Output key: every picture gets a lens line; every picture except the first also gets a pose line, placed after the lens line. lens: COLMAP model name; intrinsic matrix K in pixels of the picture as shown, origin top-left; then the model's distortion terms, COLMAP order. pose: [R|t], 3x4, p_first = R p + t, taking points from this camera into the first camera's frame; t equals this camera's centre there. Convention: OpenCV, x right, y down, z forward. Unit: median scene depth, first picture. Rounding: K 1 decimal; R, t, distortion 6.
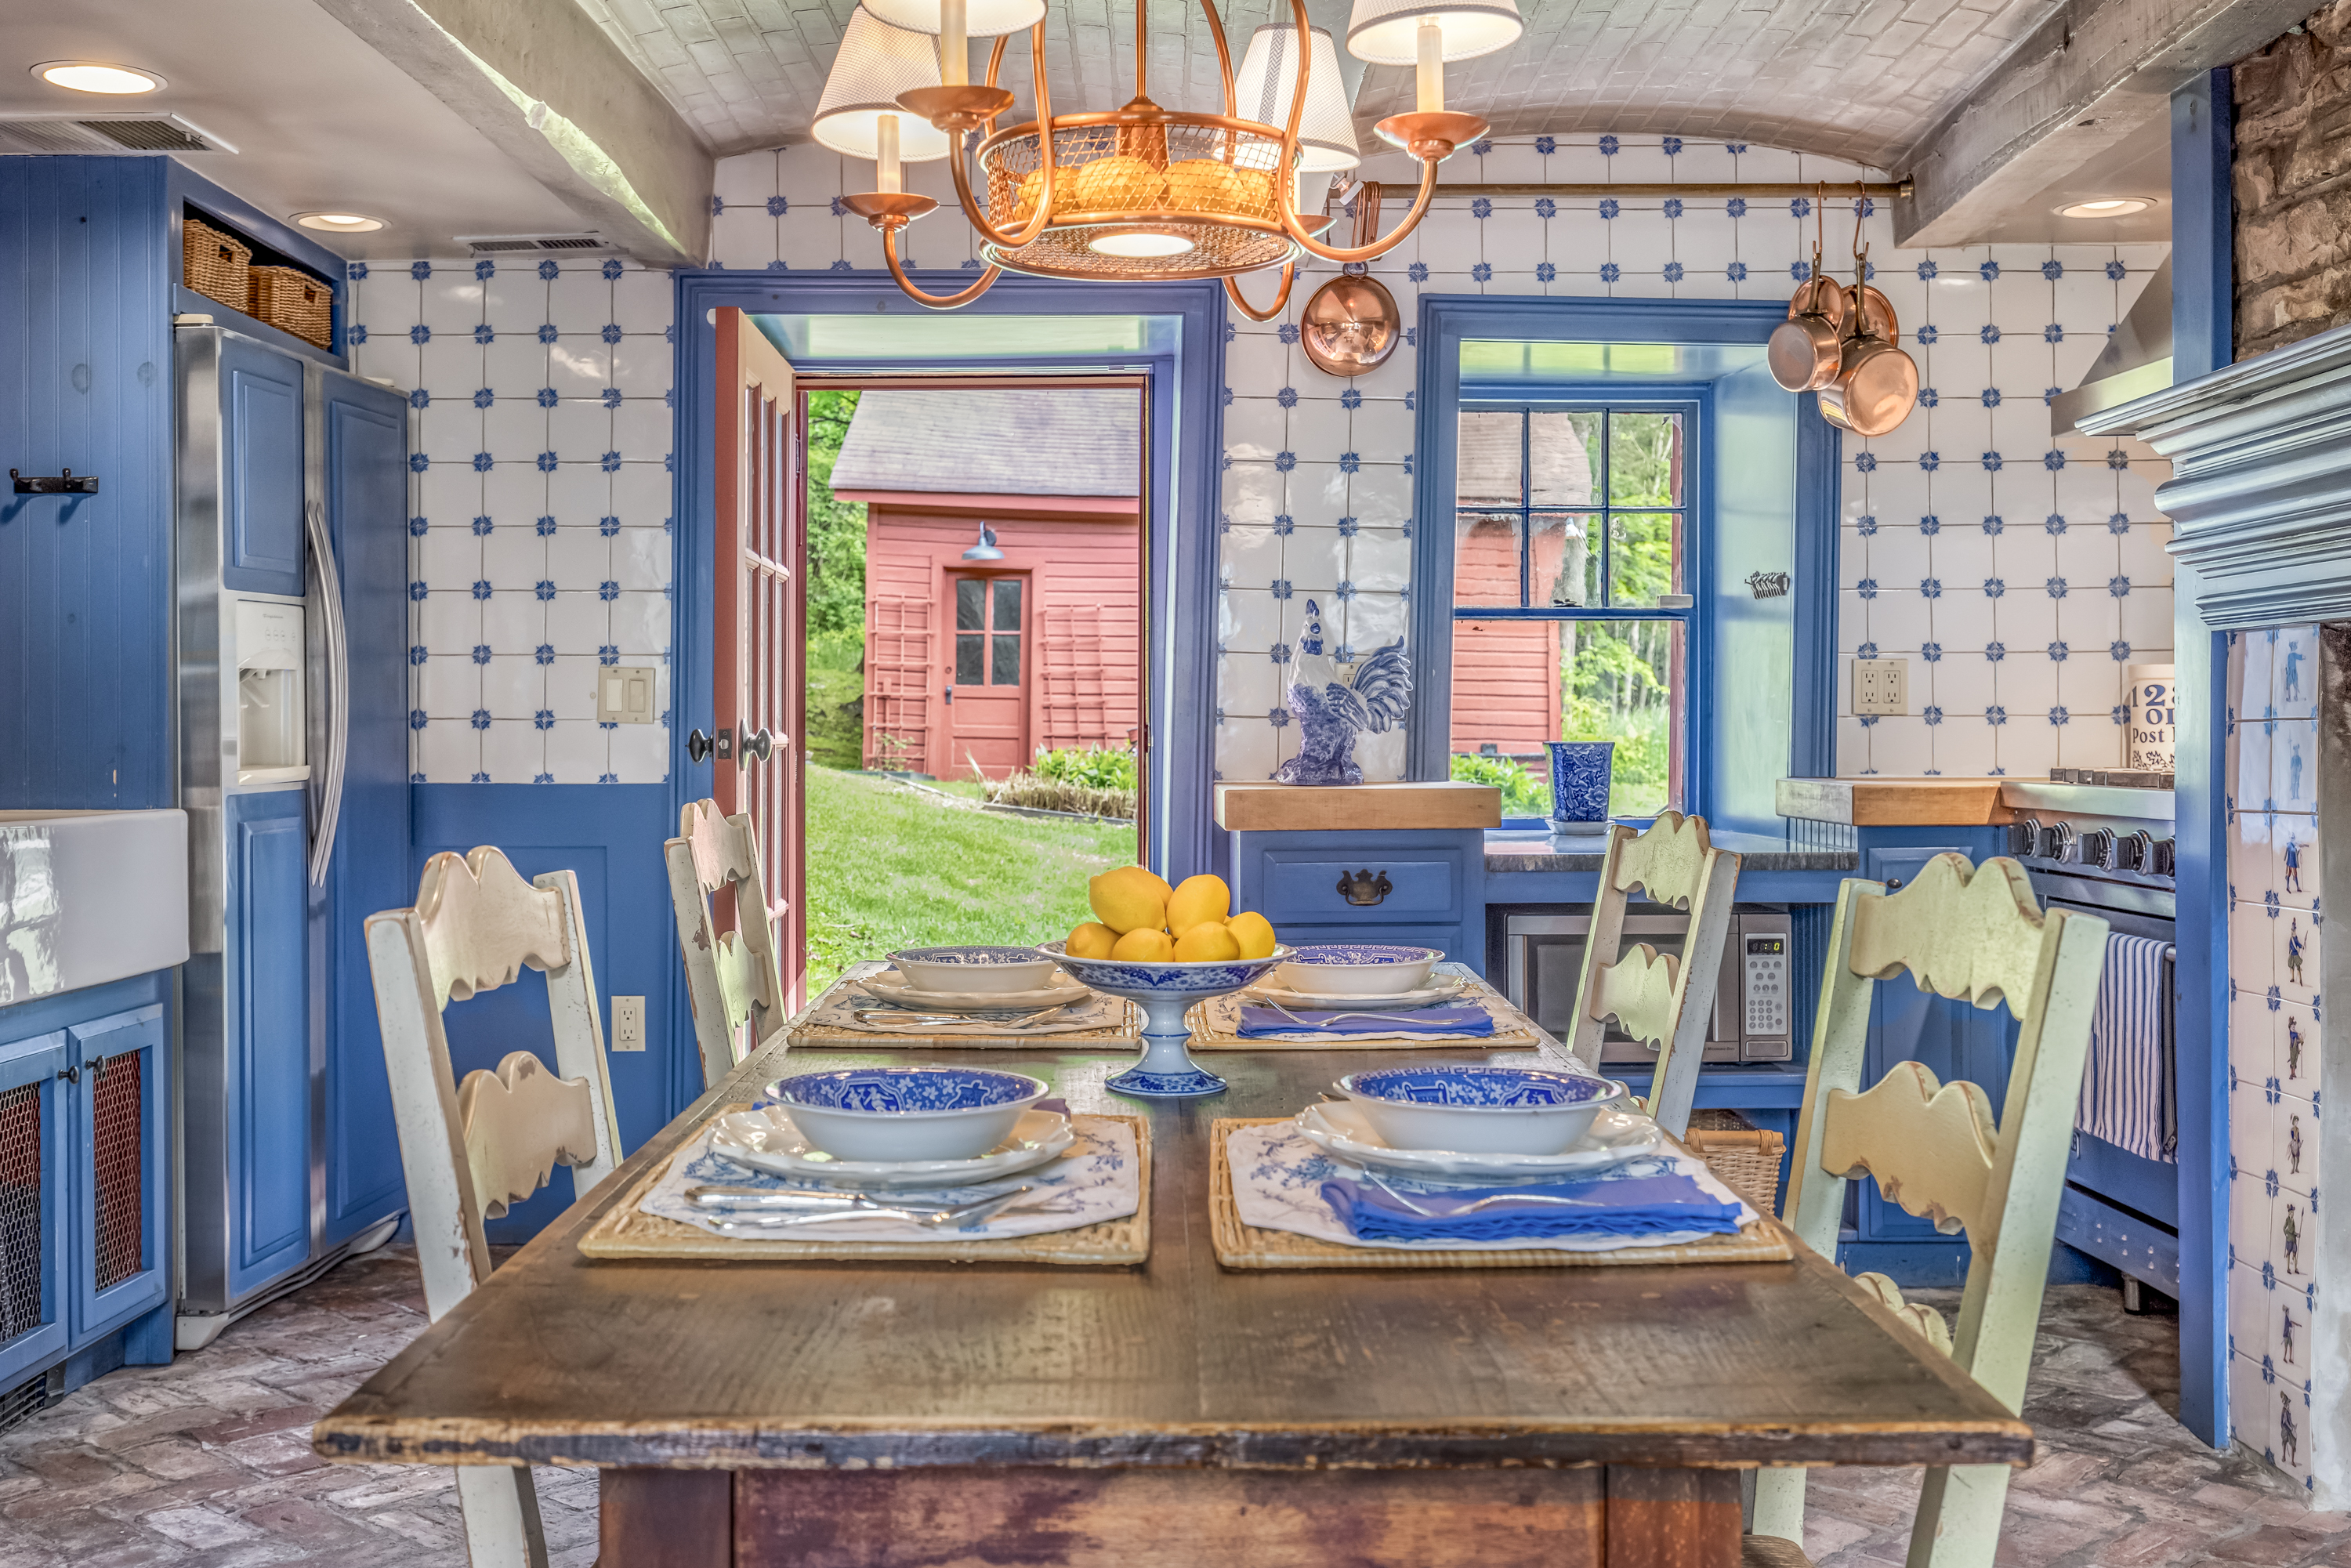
lens RADIAL K [[2445.6, 0, 1184.5], [0, 2445.6, 733.5], [0, 0, 1]] dist [0.005368, 0.002673]
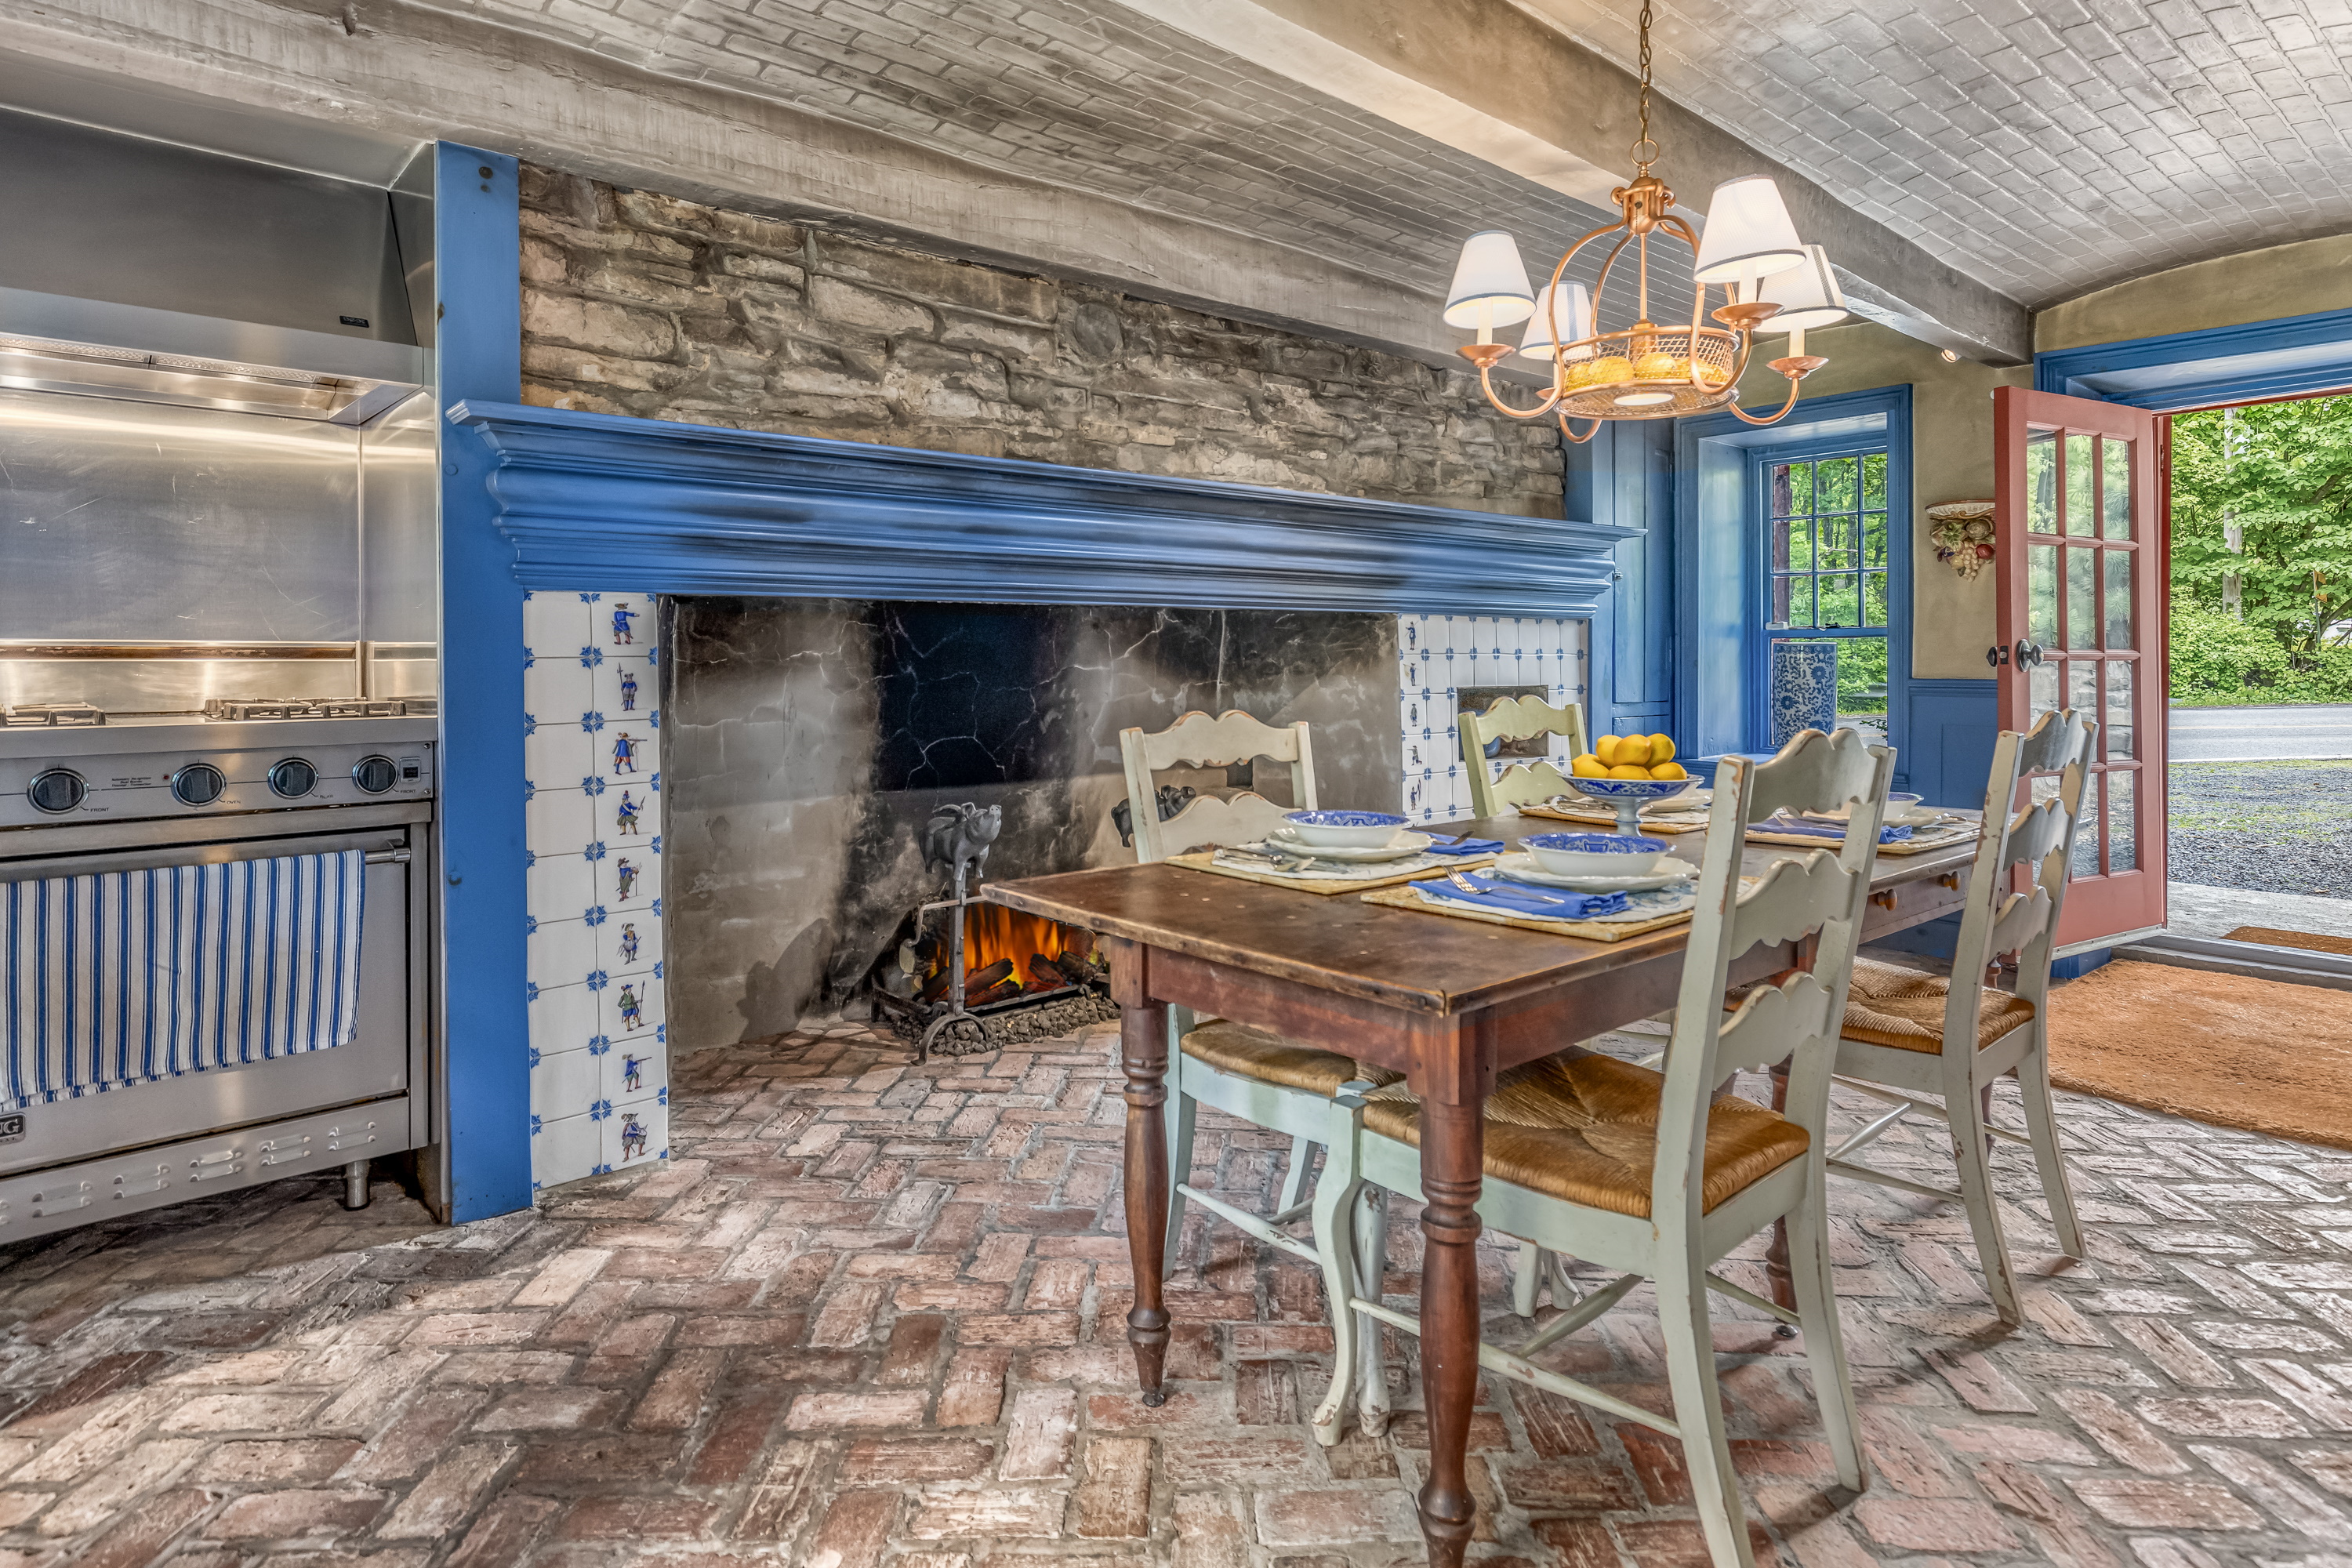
lens RADIAL K [[1297.5, 0, 1174.8], [0, 1297.5, 674.6], [0, 0, 1]] dist [0.002004, 0.000161]
pose [[-0.643522, -0.008132, 0.765384, -0.248466], [0.005686, 0.999865, 0.015404, -0.003510], [-0.765406, 0.014264, -0.643389, 0.864282]]
